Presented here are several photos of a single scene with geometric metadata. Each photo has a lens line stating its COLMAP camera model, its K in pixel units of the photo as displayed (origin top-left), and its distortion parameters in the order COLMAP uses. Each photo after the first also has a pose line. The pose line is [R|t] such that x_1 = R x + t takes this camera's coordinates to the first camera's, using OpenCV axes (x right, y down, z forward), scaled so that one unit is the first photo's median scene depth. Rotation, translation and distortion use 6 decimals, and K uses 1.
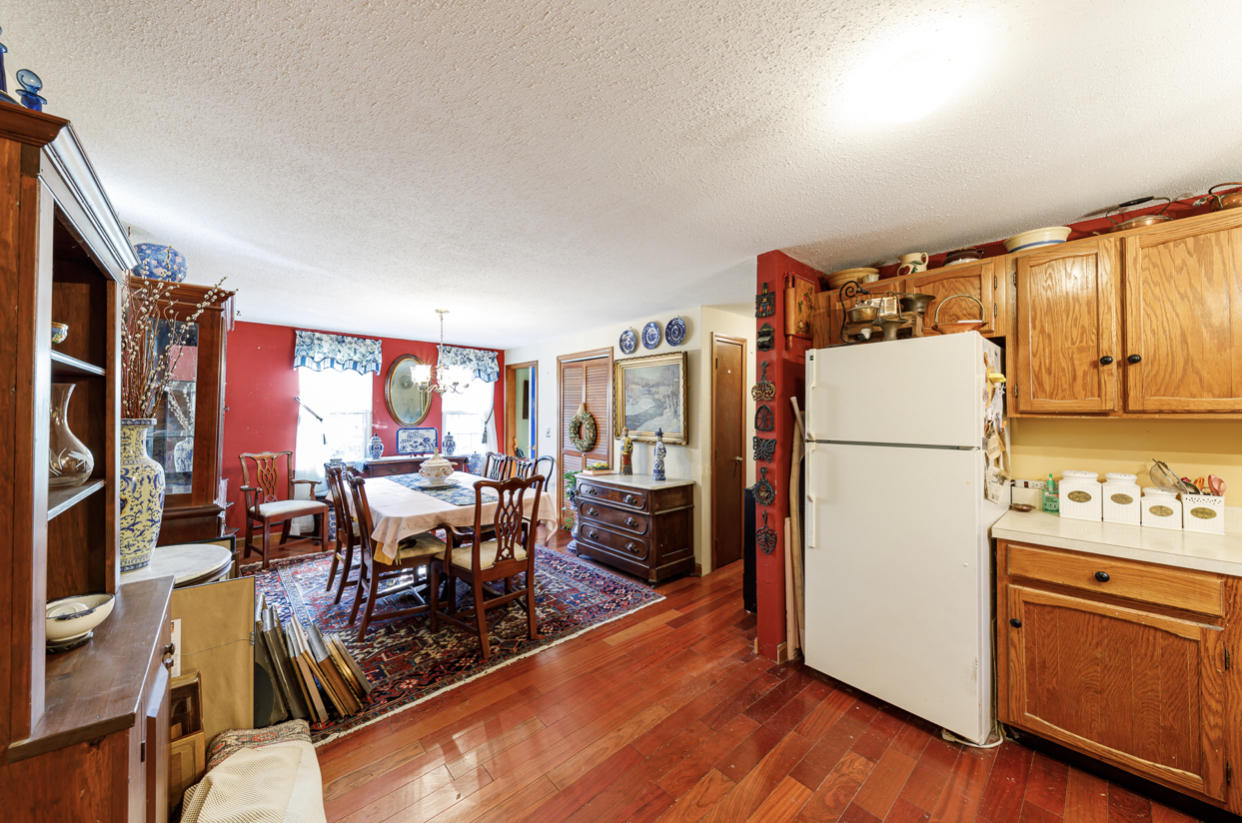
lens RADIAL K [[446.3, 0, 614.3], [0, 446.3, 407.2], [0, 0, 1]] dist [0.001133, 0.000017]
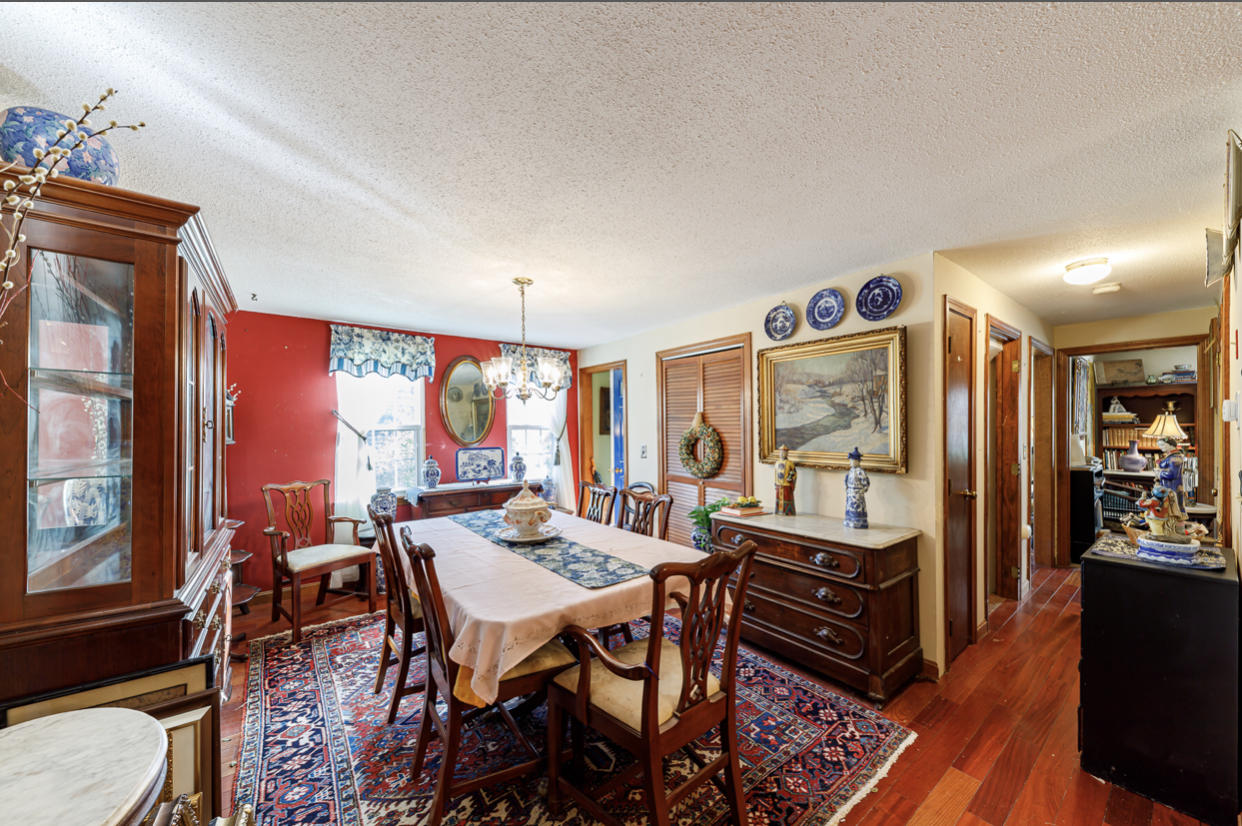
lens RADIAL K [[443.6, 0, 605.4], [0, 443.6, 431.2], [0, 0, 1]] dist [-0.000757, -0.000113]
pose [[0.995824, -0.011416, -0.090582, -0.187449], [0.013424, 0.999677, 0.021592, 0.004047], [0.090306, -0.022718, 0.995655, 0.300509]]
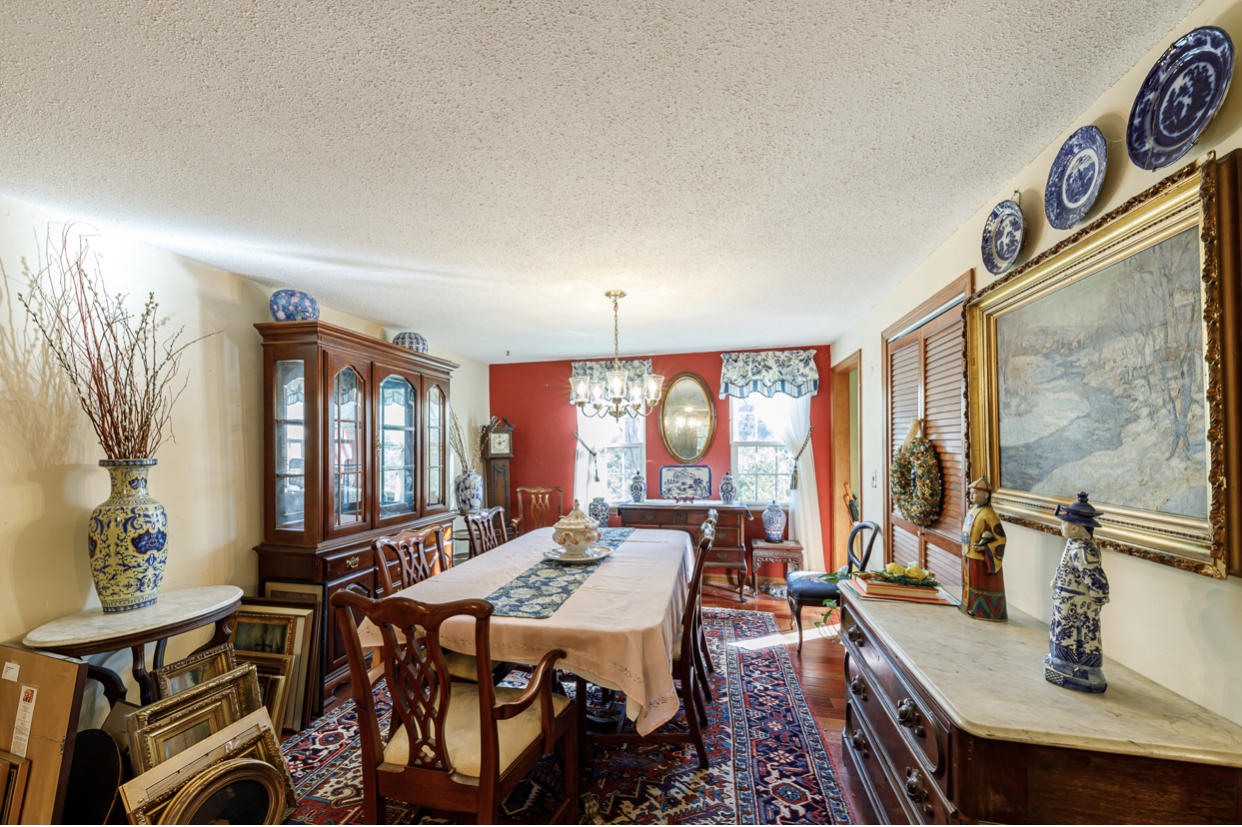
lens RADIAL K [[449.2, 0, 609.1], [0, 449.2, 453.5], [0, 0, 1]] dist [0.000578, -0.002720]
pose [[0.570892, 0.000834, -0.821025, 0.149639], [0.025714, 0.999491, 0.018896, 0.009676], [0.820622, -0.031900, 0.570580, 0.565050]]
